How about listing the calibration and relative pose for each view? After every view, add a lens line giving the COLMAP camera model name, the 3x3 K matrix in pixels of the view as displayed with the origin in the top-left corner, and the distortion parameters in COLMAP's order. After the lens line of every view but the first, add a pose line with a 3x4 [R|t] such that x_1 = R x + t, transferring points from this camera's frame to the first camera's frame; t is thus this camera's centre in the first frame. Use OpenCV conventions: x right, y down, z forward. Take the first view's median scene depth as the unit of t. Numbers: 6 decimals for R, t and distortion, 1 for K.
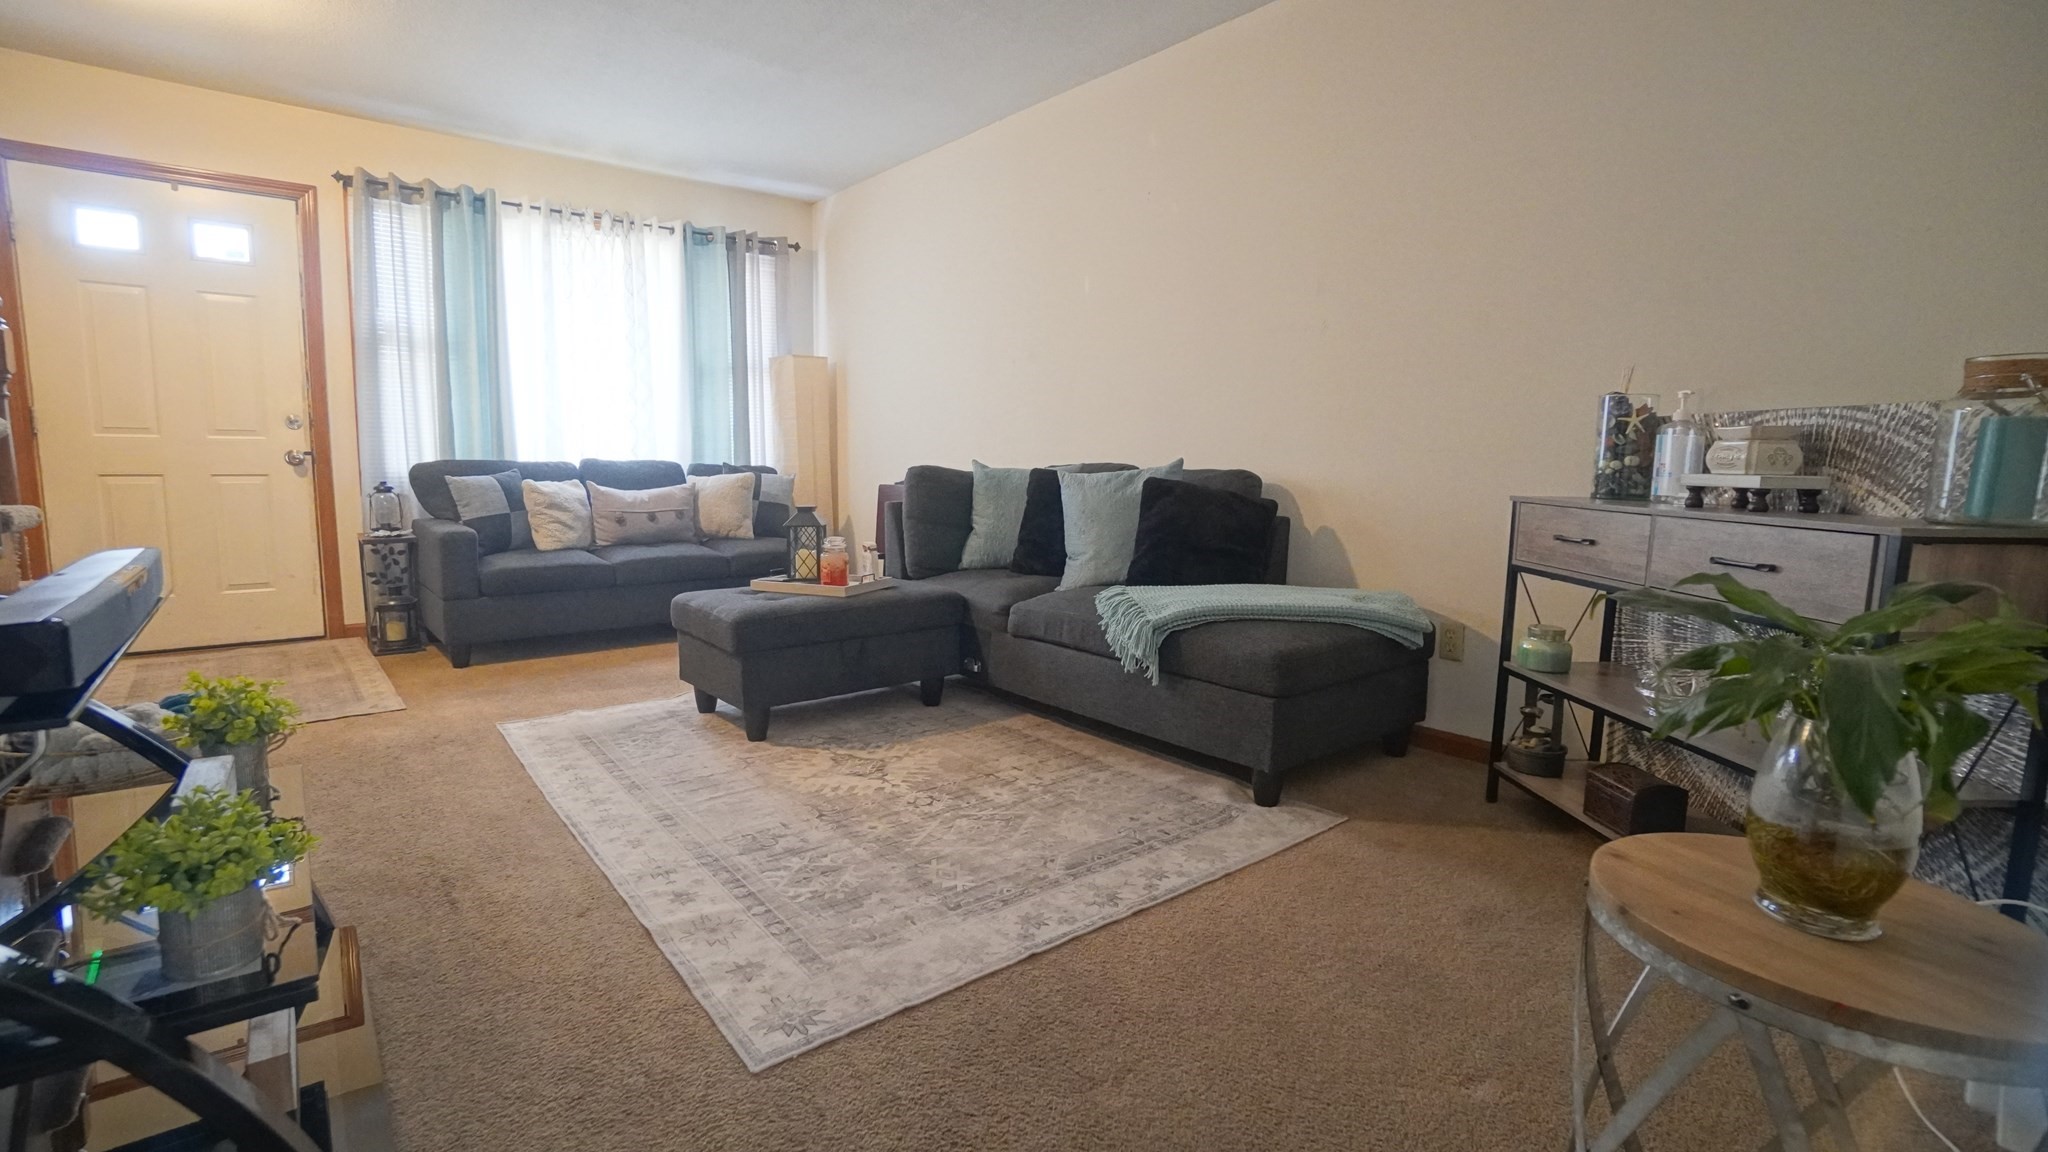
lens RADIAL K [[914.2, 0, 1020.2], [0, 914.2, 567.3], [0, 0, 1]] dist [-0.049969, 0.026253]
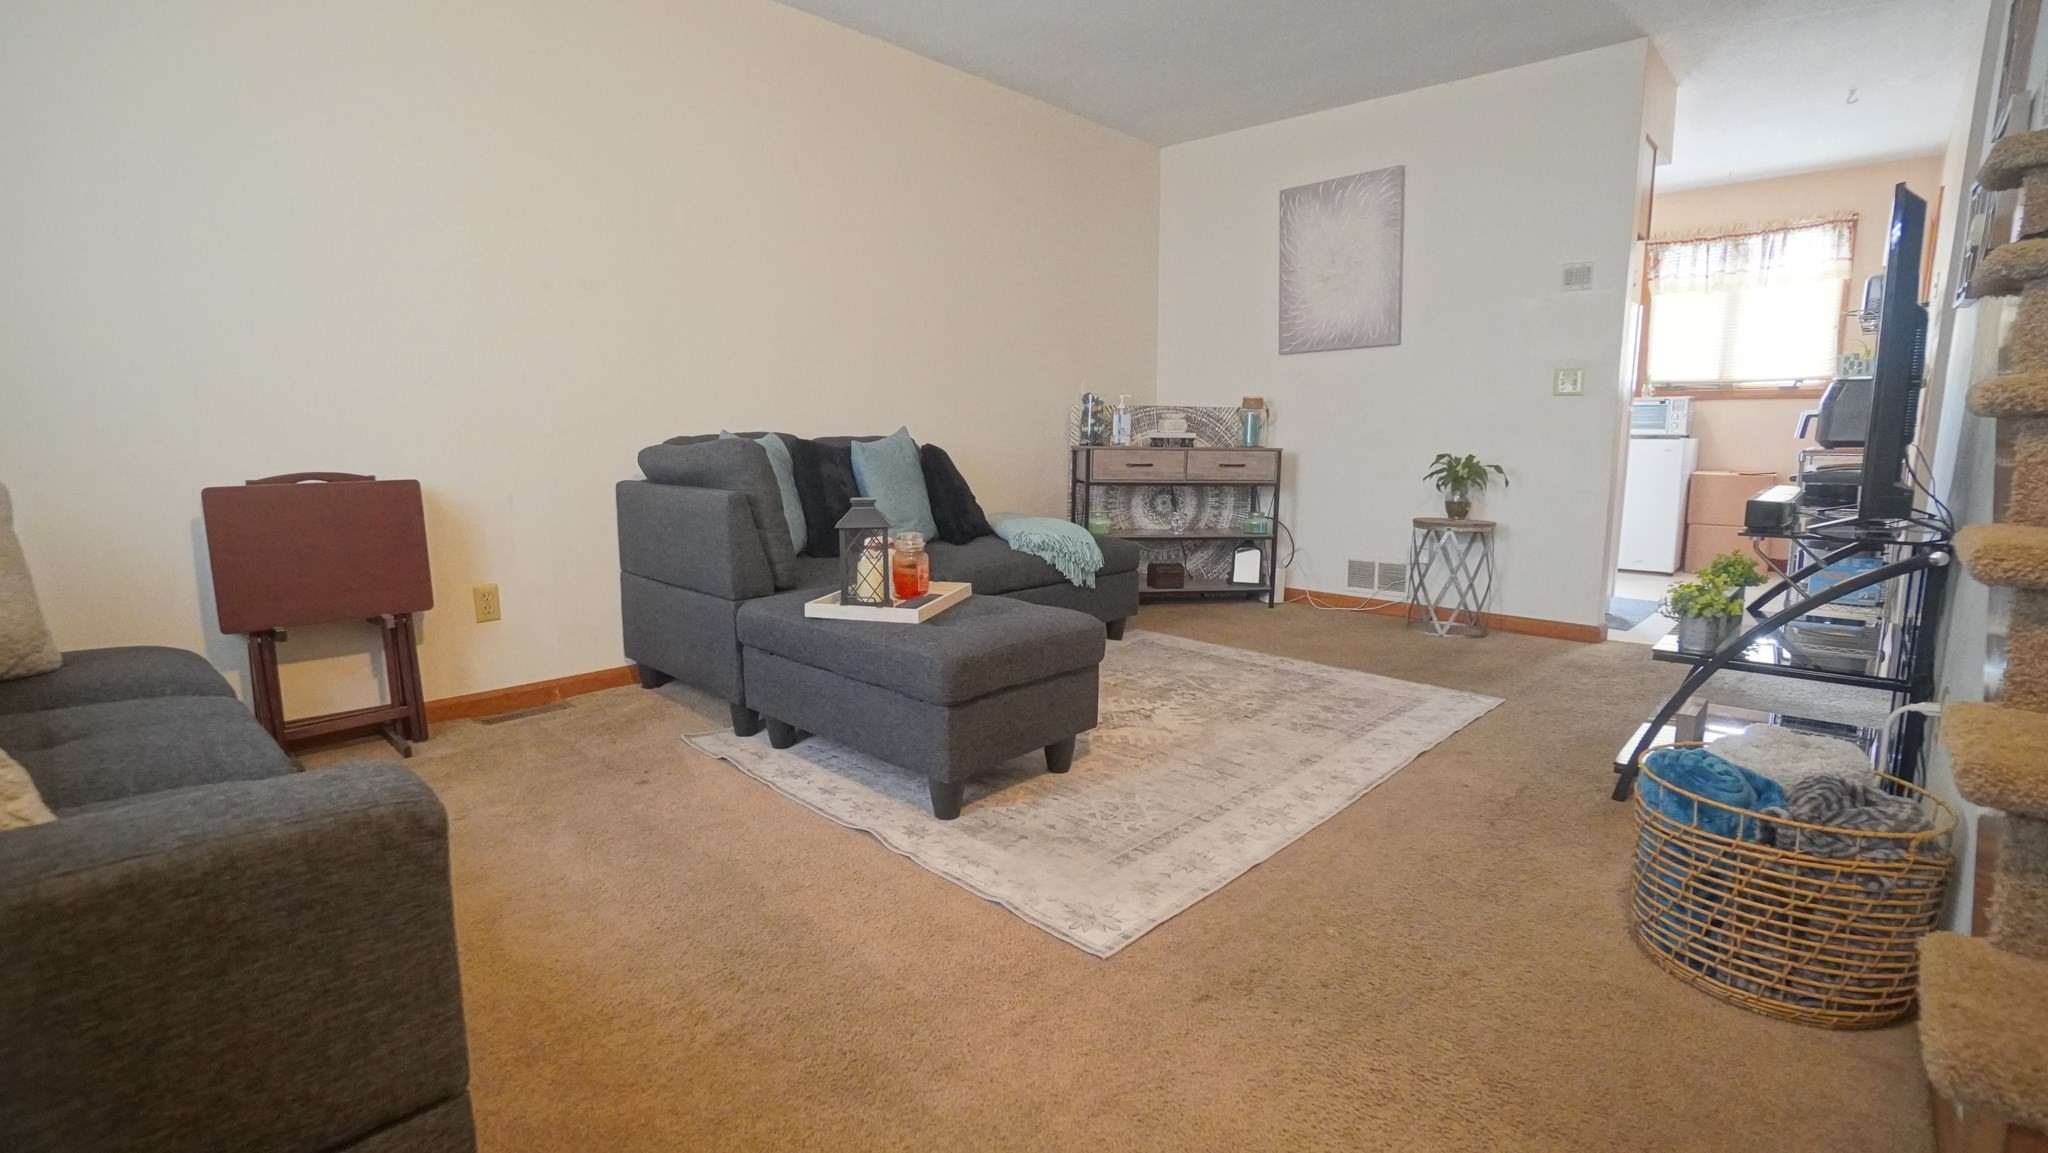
lens RADIAL K [[895.0, 0, 1004.5], [0, 895.0, 567.5], [0, 0, 1]] dist [-0.065728, 0.023277]
pose [[-0.100796, -0.157916, 0.982295, -1.332919], [0.111299, 0.979336, 0.168861, -0.169225], [-0.988662, 0.126349, -0.081137, 1.380831]]
